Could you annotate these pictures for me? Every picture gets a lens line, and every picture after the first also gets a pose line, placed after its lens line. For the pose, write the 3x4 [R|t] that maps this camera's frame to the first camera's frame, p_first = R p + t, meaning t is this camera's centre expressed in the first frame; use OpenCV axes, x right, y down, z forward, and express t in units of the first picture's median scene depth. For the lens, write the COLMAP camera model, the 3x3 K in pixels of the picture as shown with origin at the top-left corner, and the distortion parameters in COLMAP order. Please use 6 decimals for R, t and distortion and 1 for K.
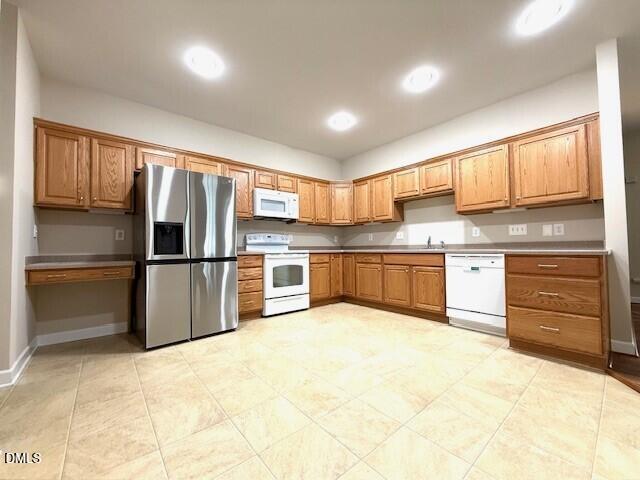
lens RADIAL K [[254.3, 0, 316.1], [0, 254.3, 241.2], [0, 0, 1]] dist [0.000586, 0.000465]
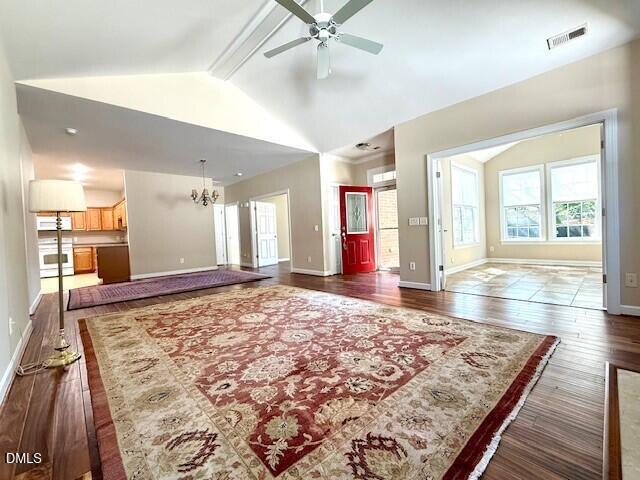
lens RADIAL K [[275.3, 0, 313.8], [0, 275.3, 240.3], [0, 0, 1]] dist [0.004466, -0.000046]
pose [[0.998920, -0.027237, 0.037656, 2.436611], [0.025637, 0.998774, 0.042349, -0.072847], [-0.038763, -0.041338, 0.998393, -1.686939]]
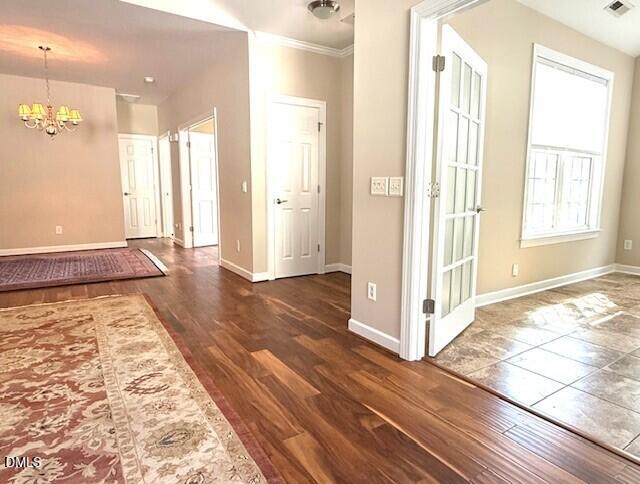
lens RADIAL K [[400.0, 0, 326.7], [0, 400.0, 239.7], [0, 0, 1]] dist [0.006947, -0.010593]
pose [[0.992747, 0.030899, -0.116187, 3.065577], [-0.012807, 0.988089, 0.153350, -0.116553], [0.119542, -0.150750, 0.981318, -1.080546]]
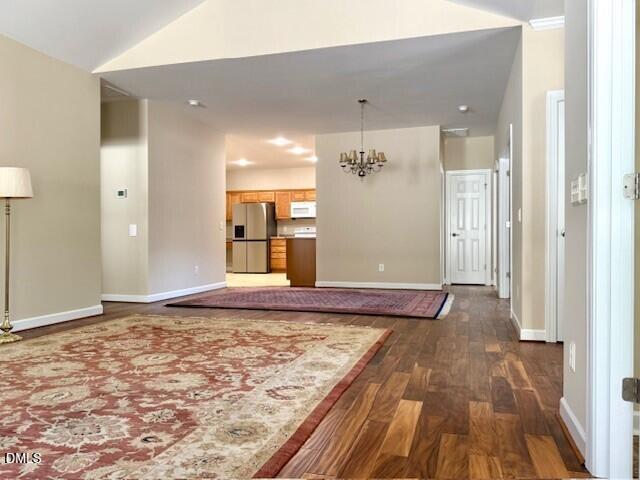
lens RADIAL K [[482.7, 0, 319.2], [0, 482.7, 239.8], [0, 0, 1]] dist [0.000666, -0.009501]
pose [[0.540724, 0.017222, -0.841024, 3.483815], [0.011083, 0.999558, 0.027594, -0.046767], [0.841127, -0.024242, 0.540294, -0.858930]]
